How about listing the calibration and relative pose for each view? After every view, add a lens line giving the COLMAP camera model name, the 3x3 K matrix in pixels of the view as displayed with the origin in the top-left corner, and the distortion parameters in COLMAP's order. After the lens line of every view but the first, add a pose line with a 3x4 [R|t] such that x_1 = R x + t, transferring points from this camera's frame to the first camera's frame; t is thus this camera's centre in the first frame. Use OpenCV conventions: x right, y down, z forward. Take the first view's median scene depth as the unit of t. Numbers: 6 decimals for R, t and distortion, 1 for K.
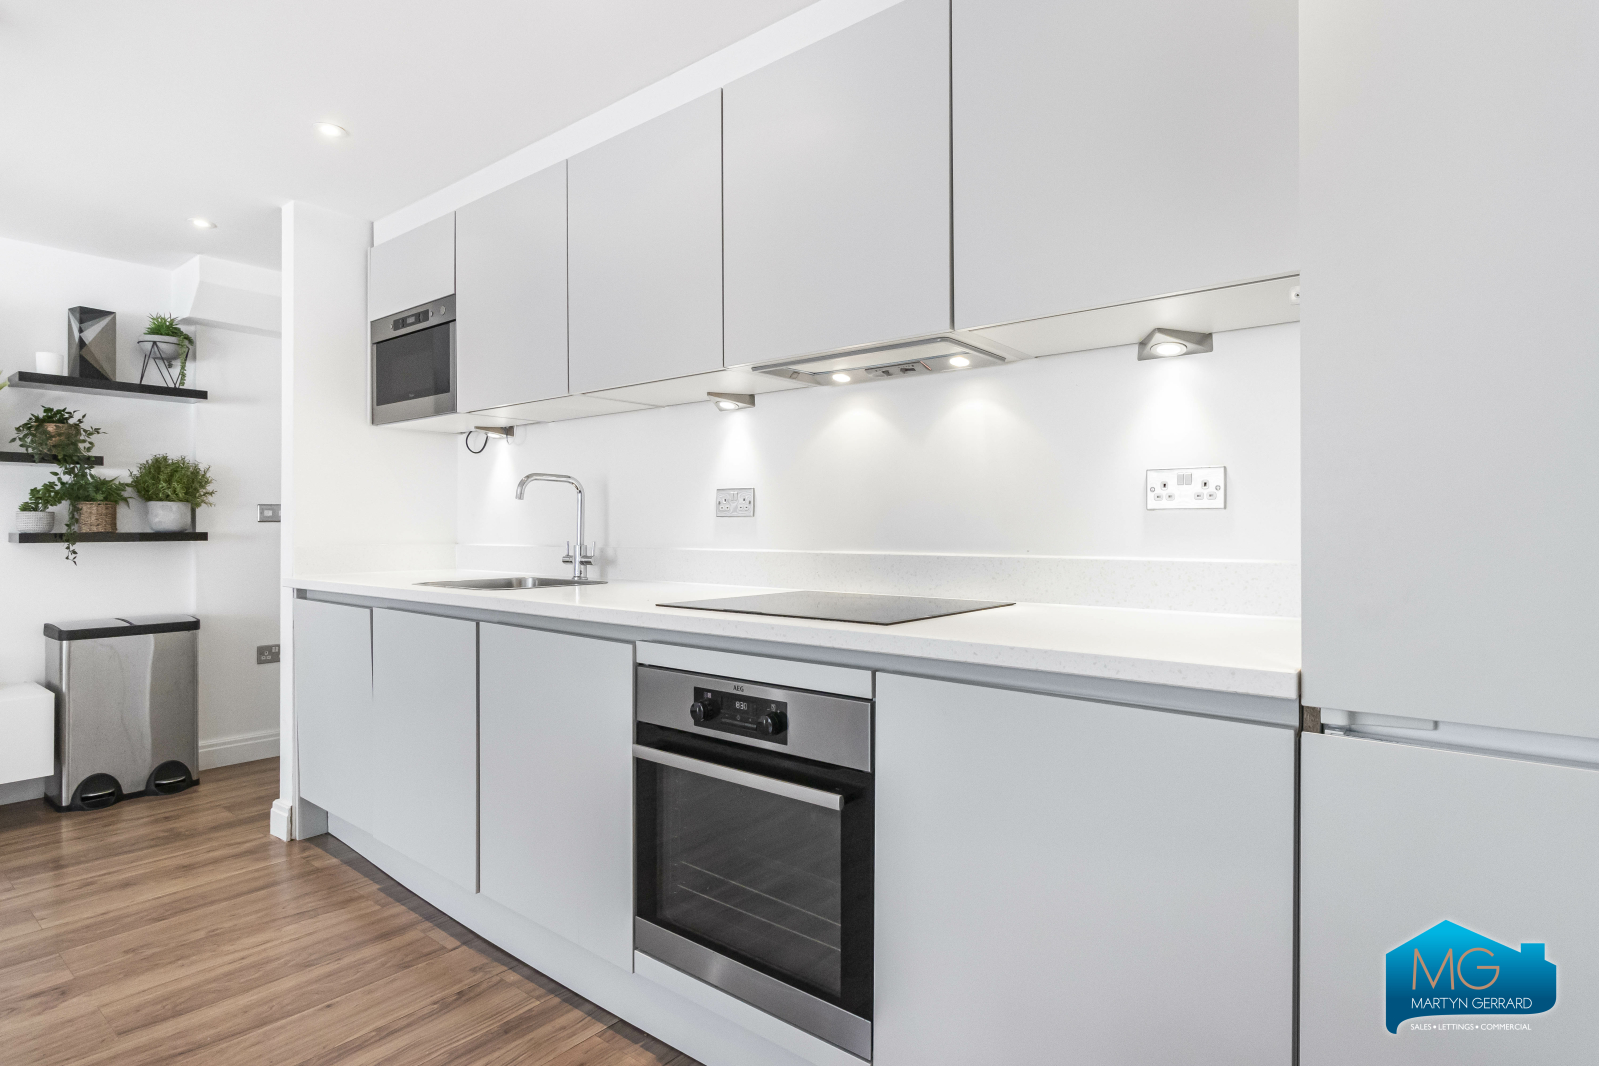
lens RADIAL K [[822.9, 0, 791.4], [0, 822.9, 527.3], [0, 0, 1]] dist [0.005063, -0.000074]
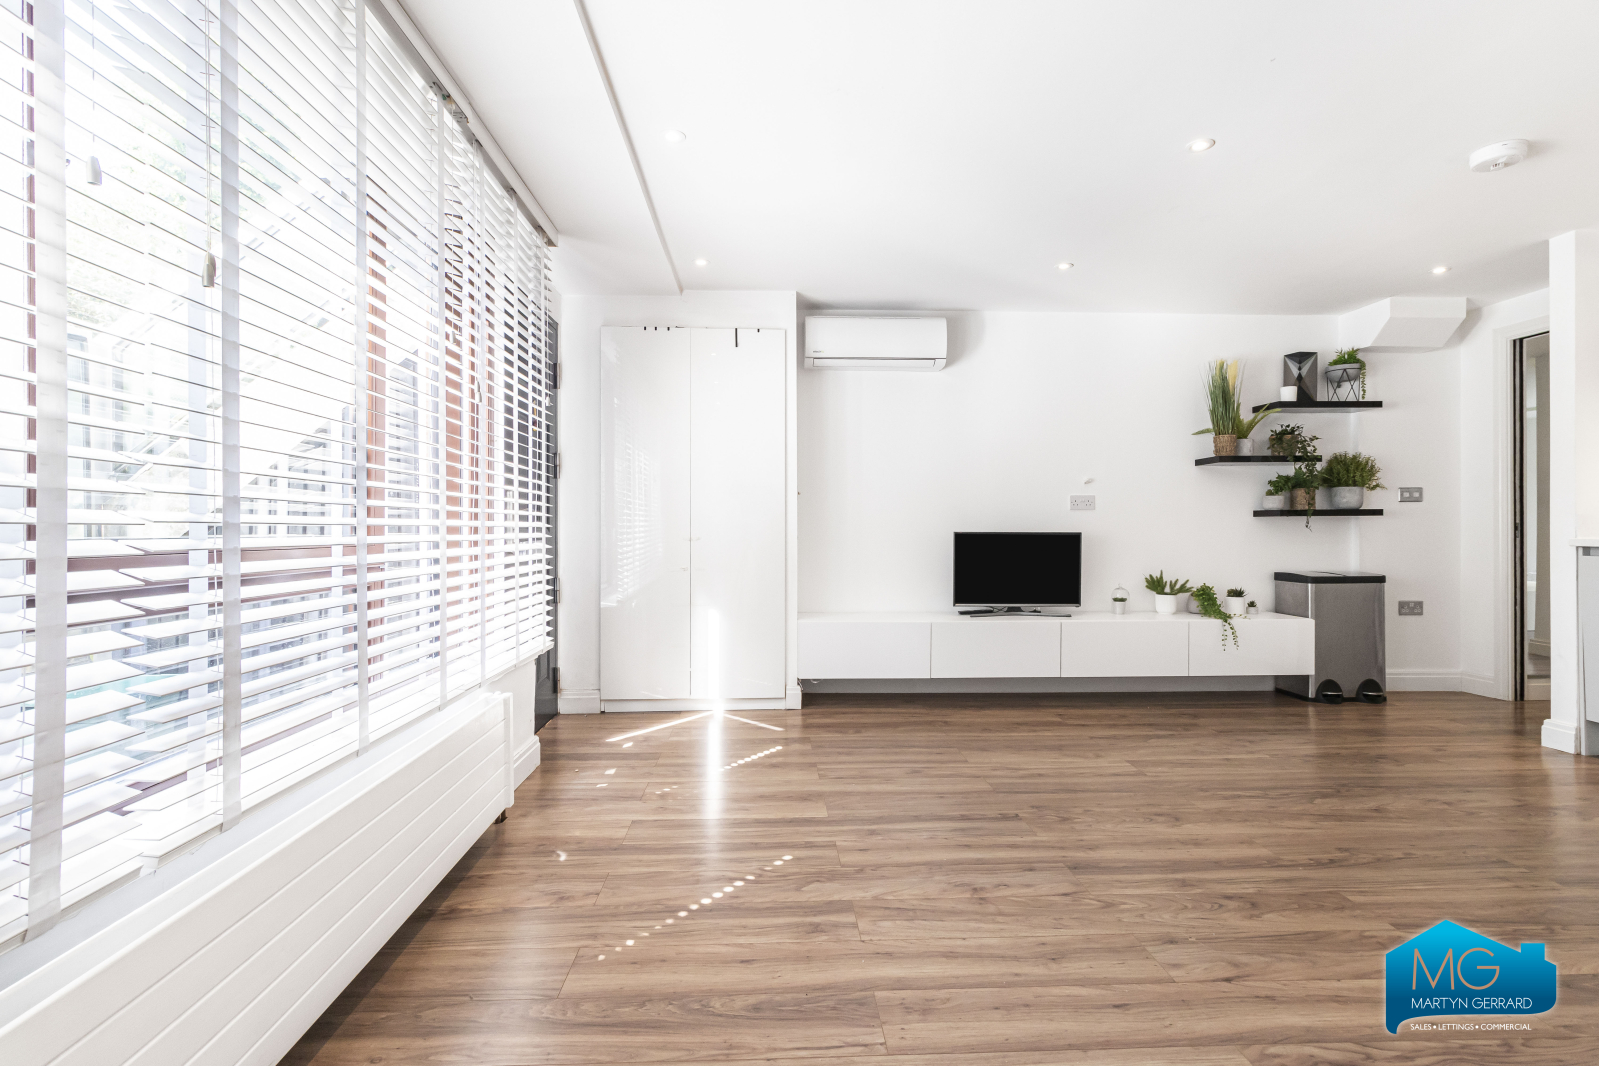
lens RADIAL K [[755.4, 0, 802.6], [0, 755.4, 528.0], [0, 0, 1]] dist [0.000192, 0.001176]
pose [[0.667757, -0.003547, -0.744371, -0.564987], [0.003811, 0.999992, -0.001346, 0.044545], [0.744370, -0.001938, 0.667765, -0.631266]]
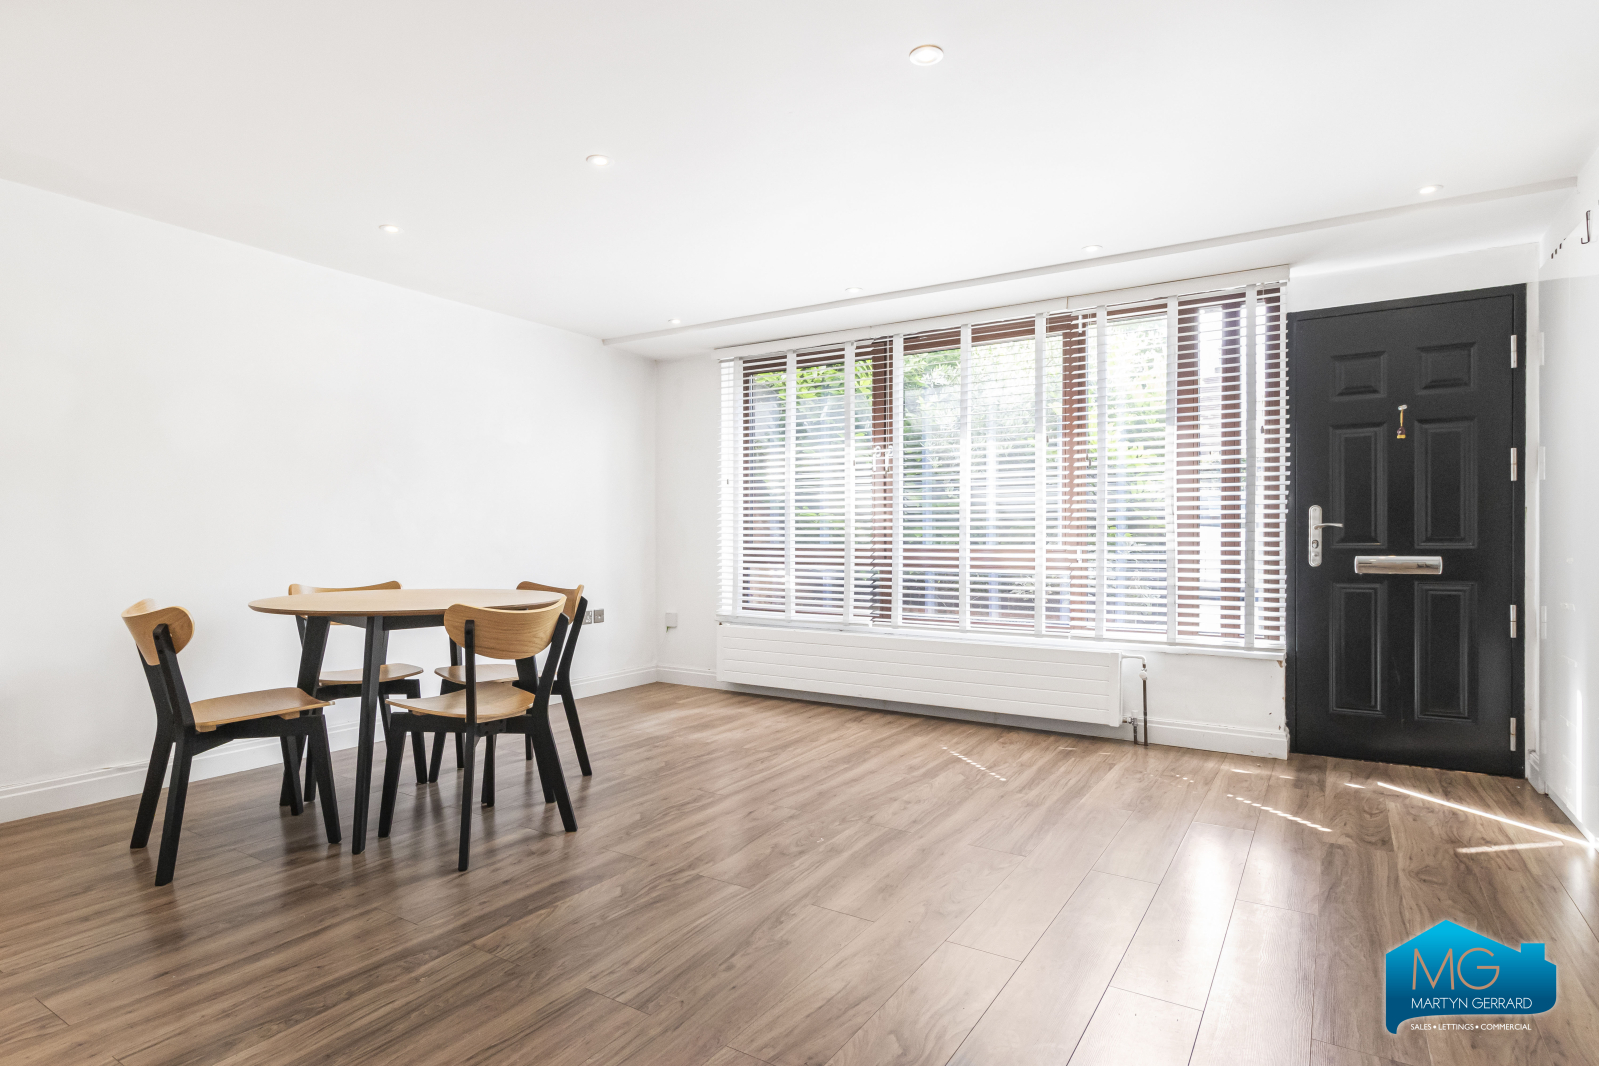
lens RADIAL K [[859.7, 0, 796.9], [0, 859.7, 533.7], [0, 0, 1]] dist [0.003612, 0.000920]
pose [[-0.992365, -0.003550, -0.123283, -0.701508], [-0.002737, 0.999973, -0.006763, 0.037003], [0.123303, -0.006374, -0.992349, 1.118719]]
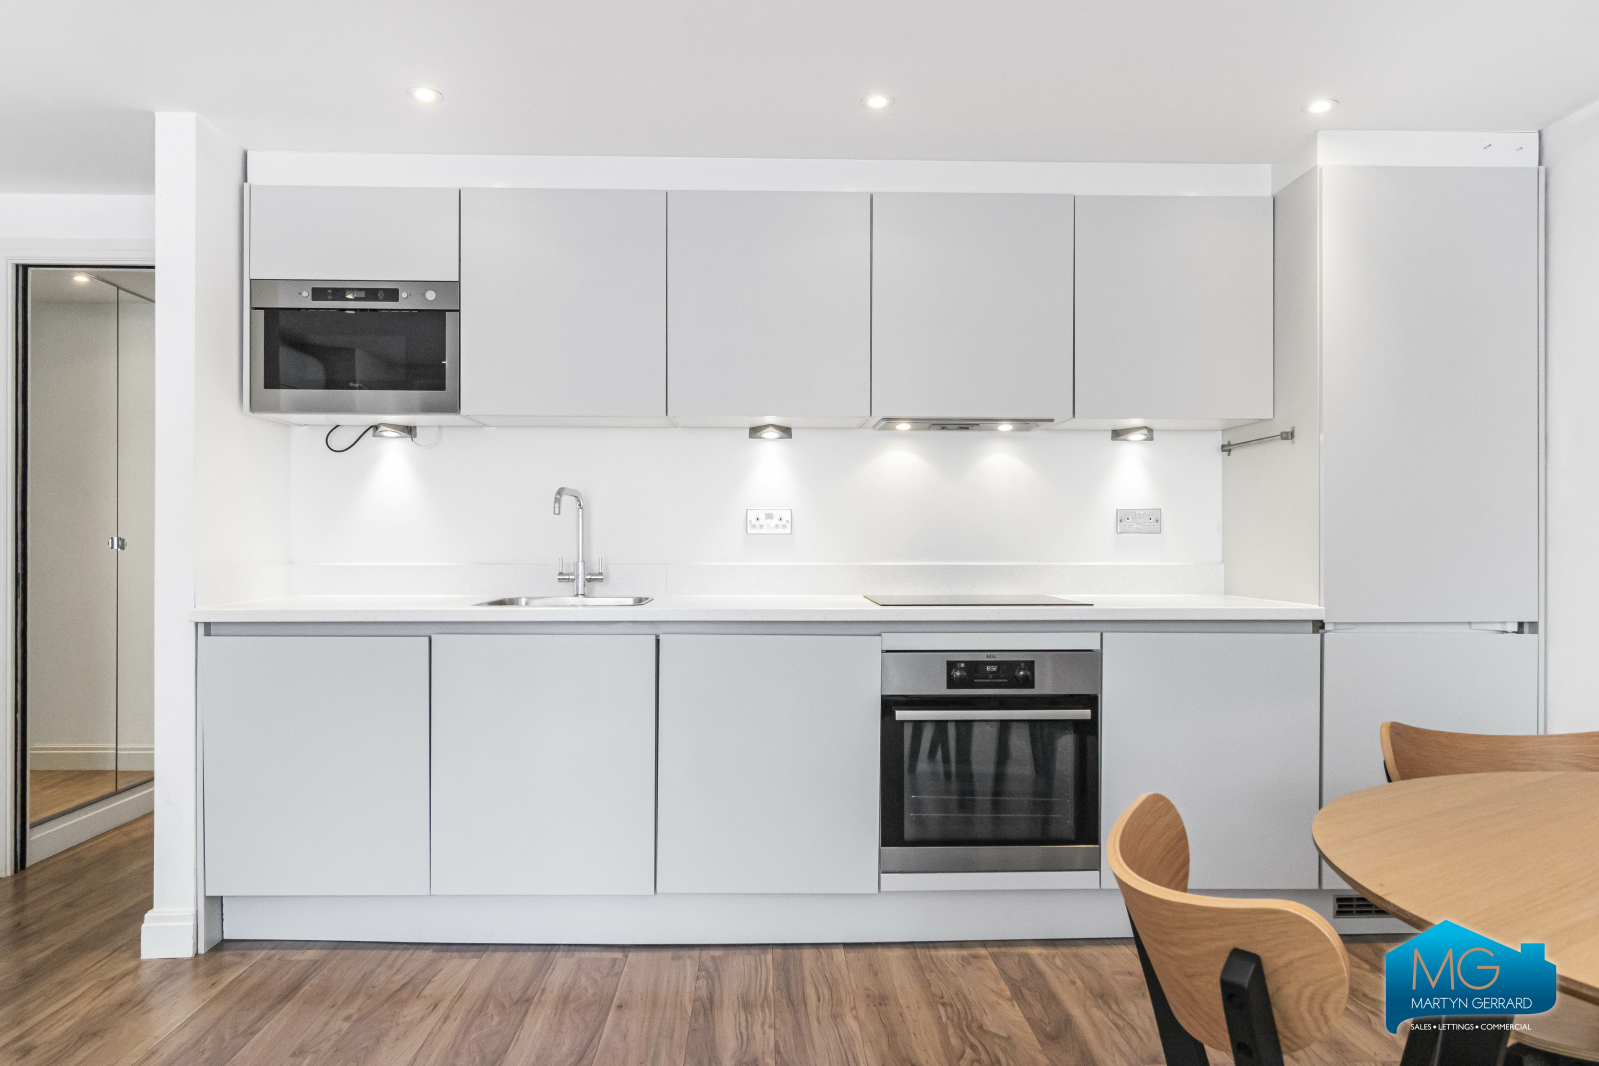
lens RADIAL K [[1059.7, 0, 785.2], [0, 1059.7, 541.2], [0, 0, 1]] dist [-0.007112, 0.008738]
pose [[0.760974, 0.002323, 0.648778, -0.868524], [-0.001781, 0.999997, -0.001492, -0.001275], [-0.648779, -0.000020, 0.760977, -0.098588]]
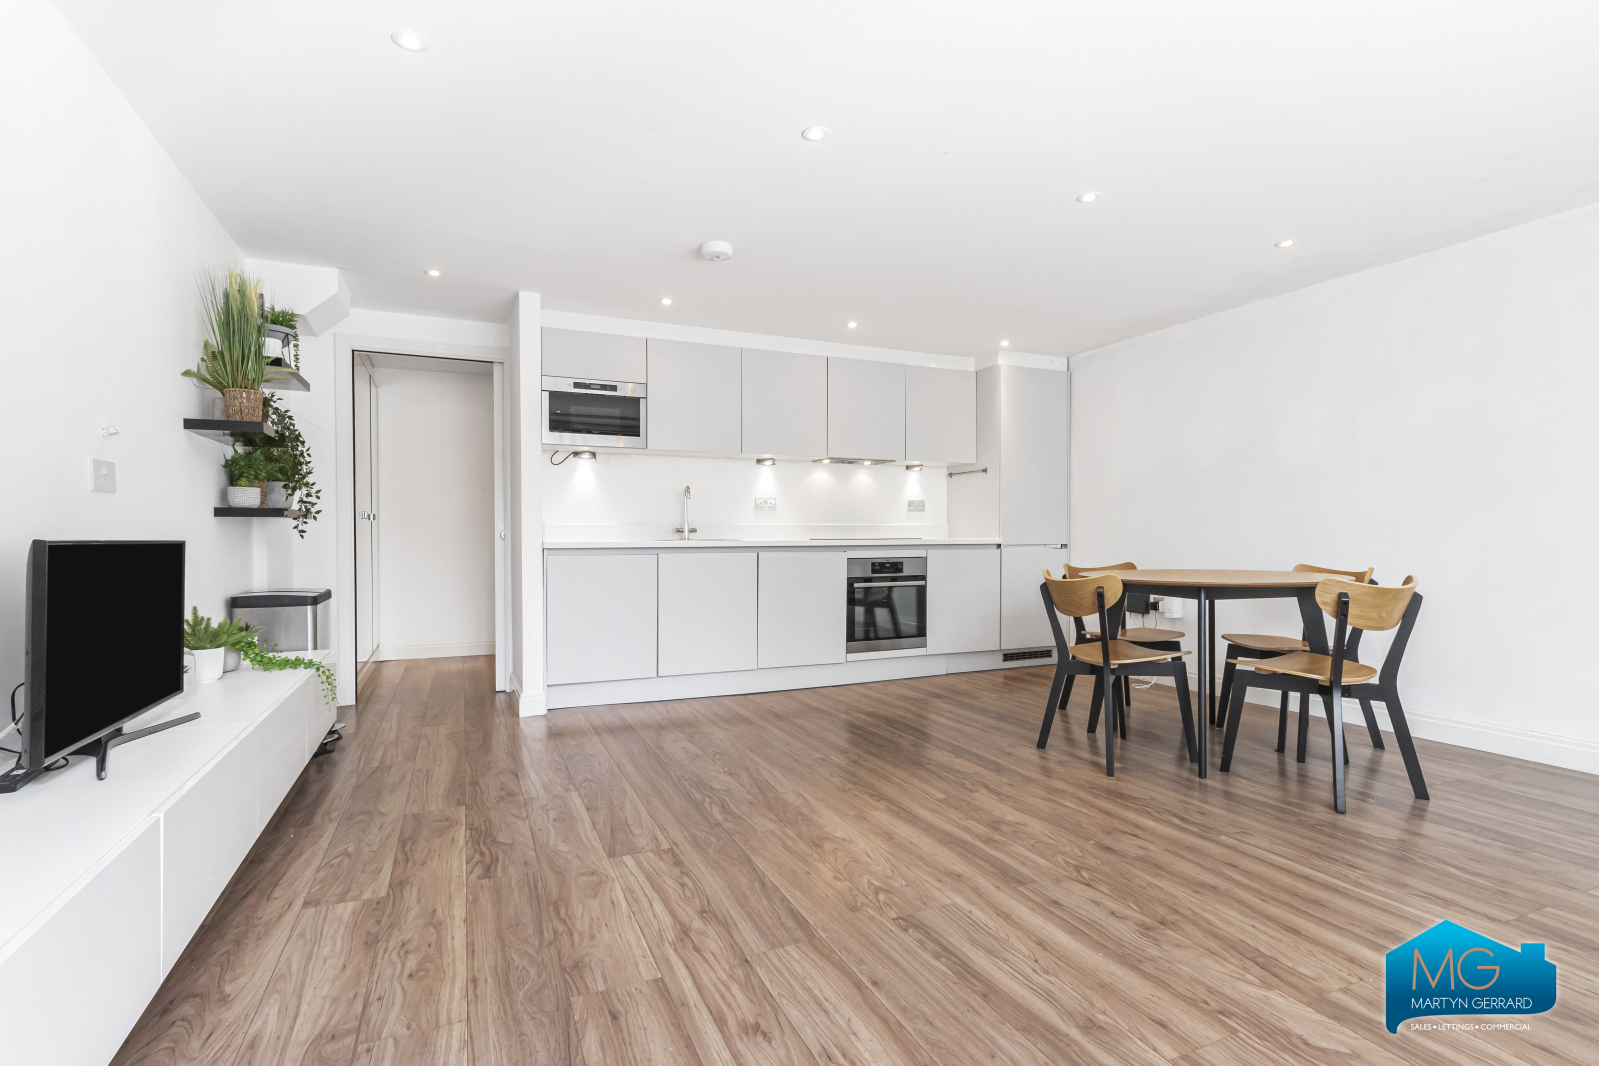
lens RADIAL K [[755.4, 0, 784.9], [0, 755.4, 539.9], [0, 0, 1]] dist [0.000192, 0.001176]
pose [[0.464126, -0.007624, 0.885736, -1.722780], [0.002024, 0.999969, 0.007547, 0.049062], [-0.885767, -0.001710, 0.464127, -0.046707]]
